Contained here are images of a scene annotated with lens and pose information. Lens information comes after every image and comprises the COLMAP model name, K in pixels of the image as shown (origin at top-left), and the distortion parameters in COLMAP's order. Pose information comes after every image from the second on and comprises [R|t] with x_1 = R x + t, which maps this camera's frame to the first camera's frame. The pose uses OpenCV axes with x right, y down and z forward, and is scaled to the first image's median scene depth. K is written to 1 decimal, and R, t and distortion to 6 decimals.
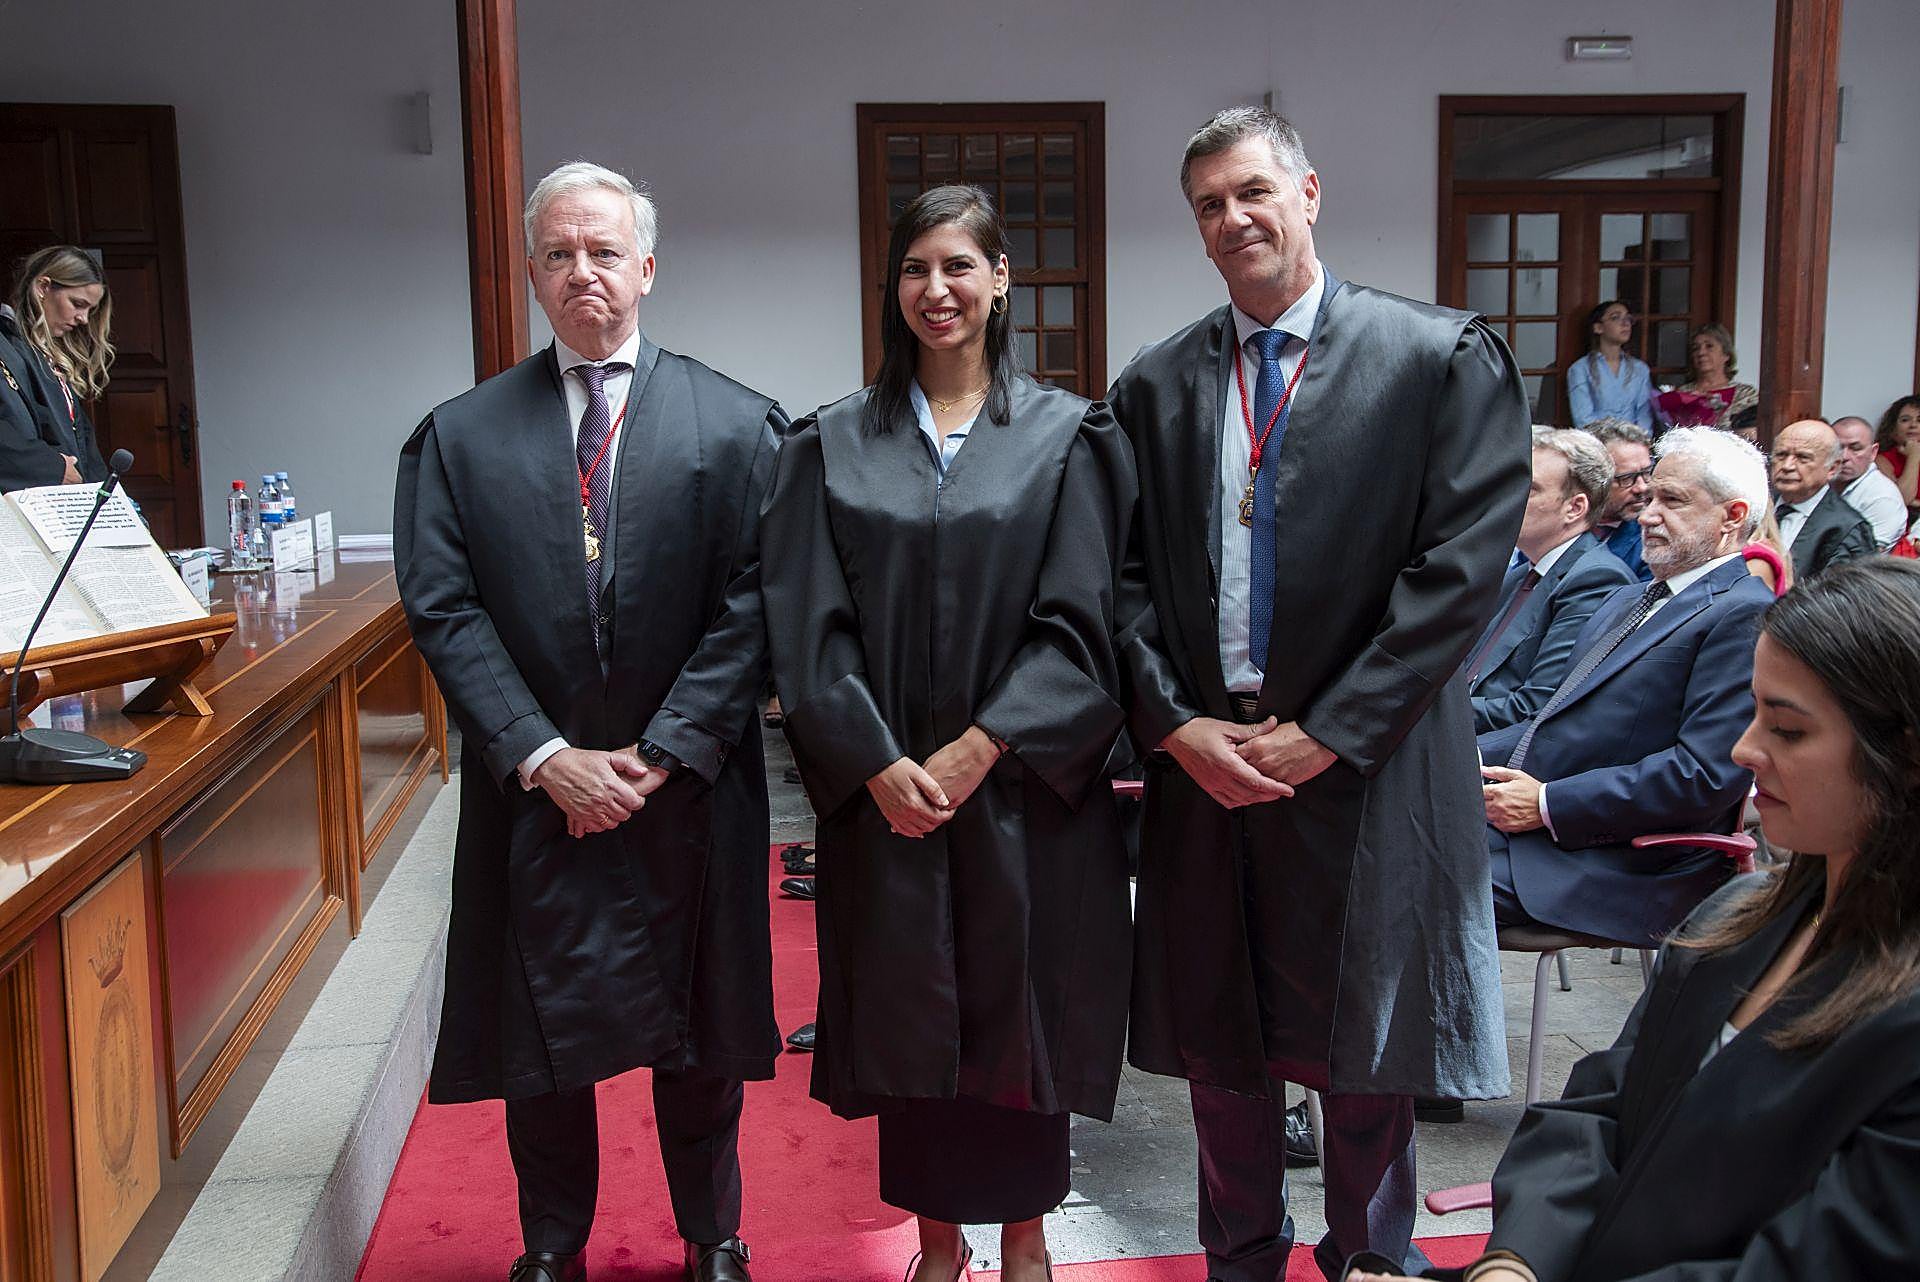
lens RADIAL K [[1909.7, 0, 941.2], [0, 1909.7, 630.3], [0, 0, 1]] dist [-0.021495, 0.147210]
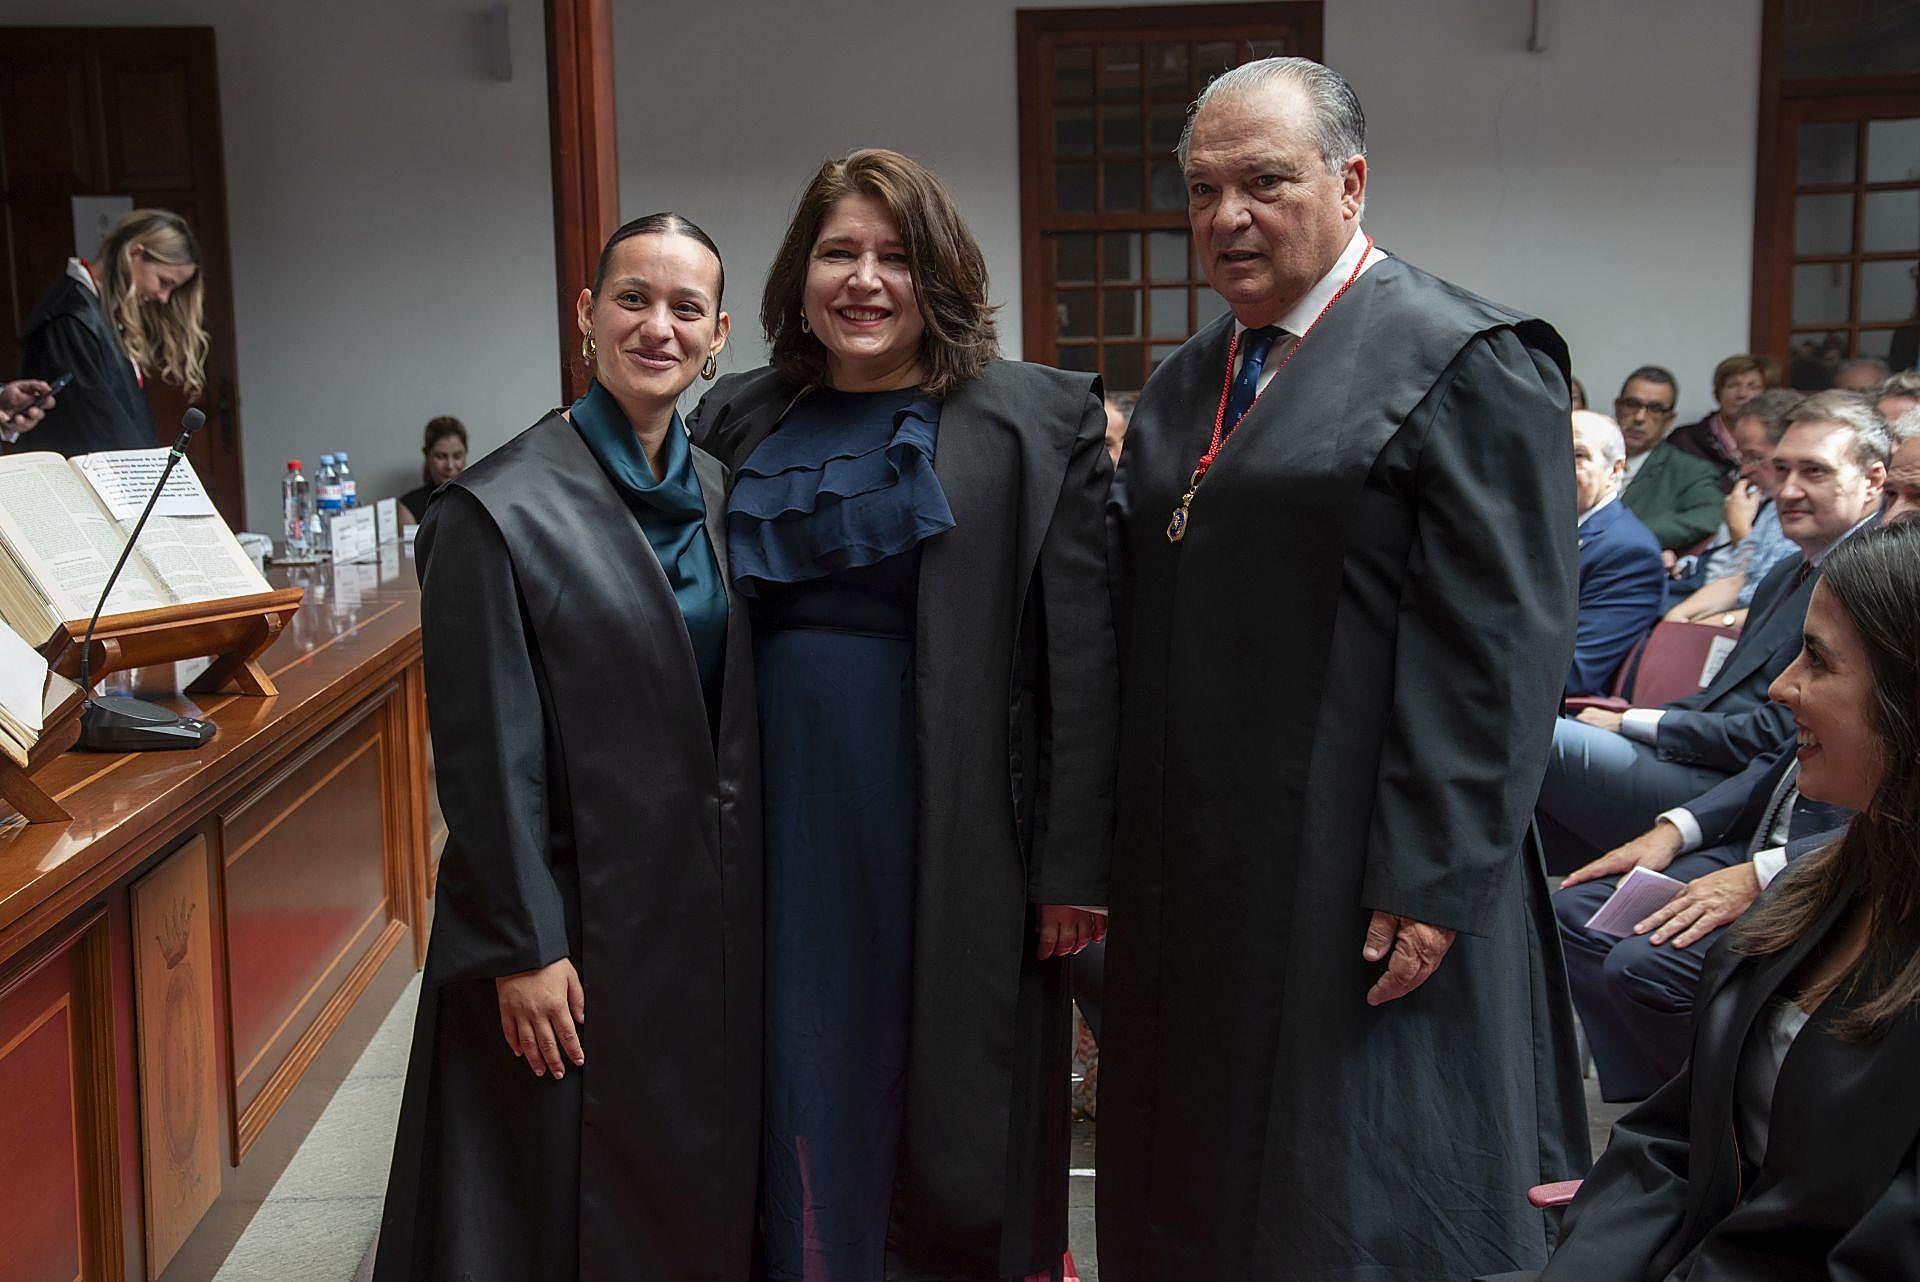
lens RADIAL K [[2424.8, 0, 880.6], [0, 2424.8, 678.3], [0, 0, 1]] dist [0.070422, 0.250358]
pose [[0.994003, 0.008817, -0.108996, 0.022994], [-0.008548, 0.999959, 0.002930, 0.015221], [0.109017, -0.001981, 0.994038, -0.083009]]
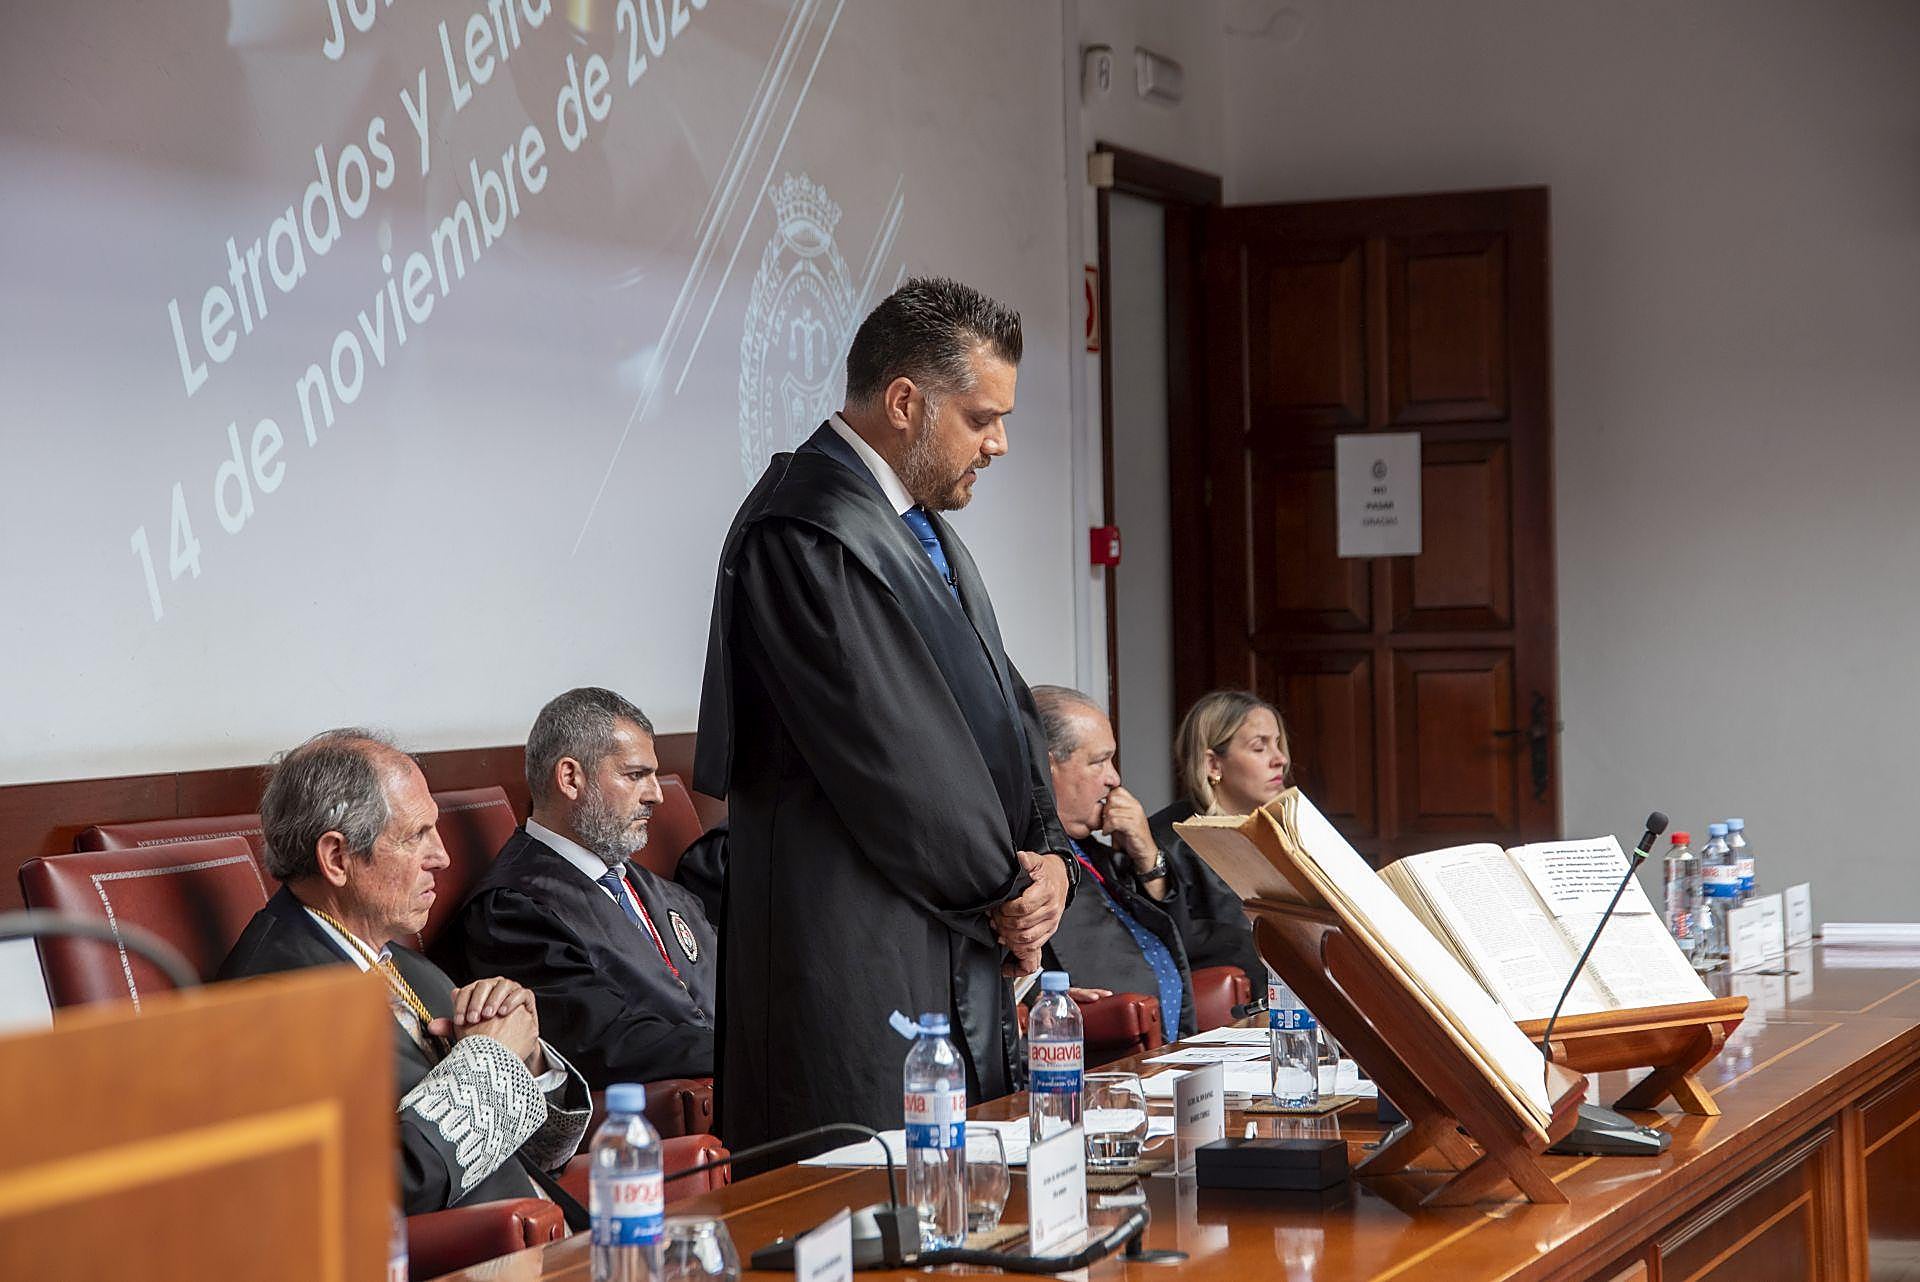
lens RADIAL K [[4886.5, 0, 960.0], [0, 4886.5, 641.0], [0, 0, 1]] dist [0.648428, -0.039890]
pose [[0.897396, -0.000959, -0.441225, 0.150476], [-0.049451, 0.993479, -0.102738, 0.040459], [0.438446, 0.114015, 0.891496, -0.587783]]
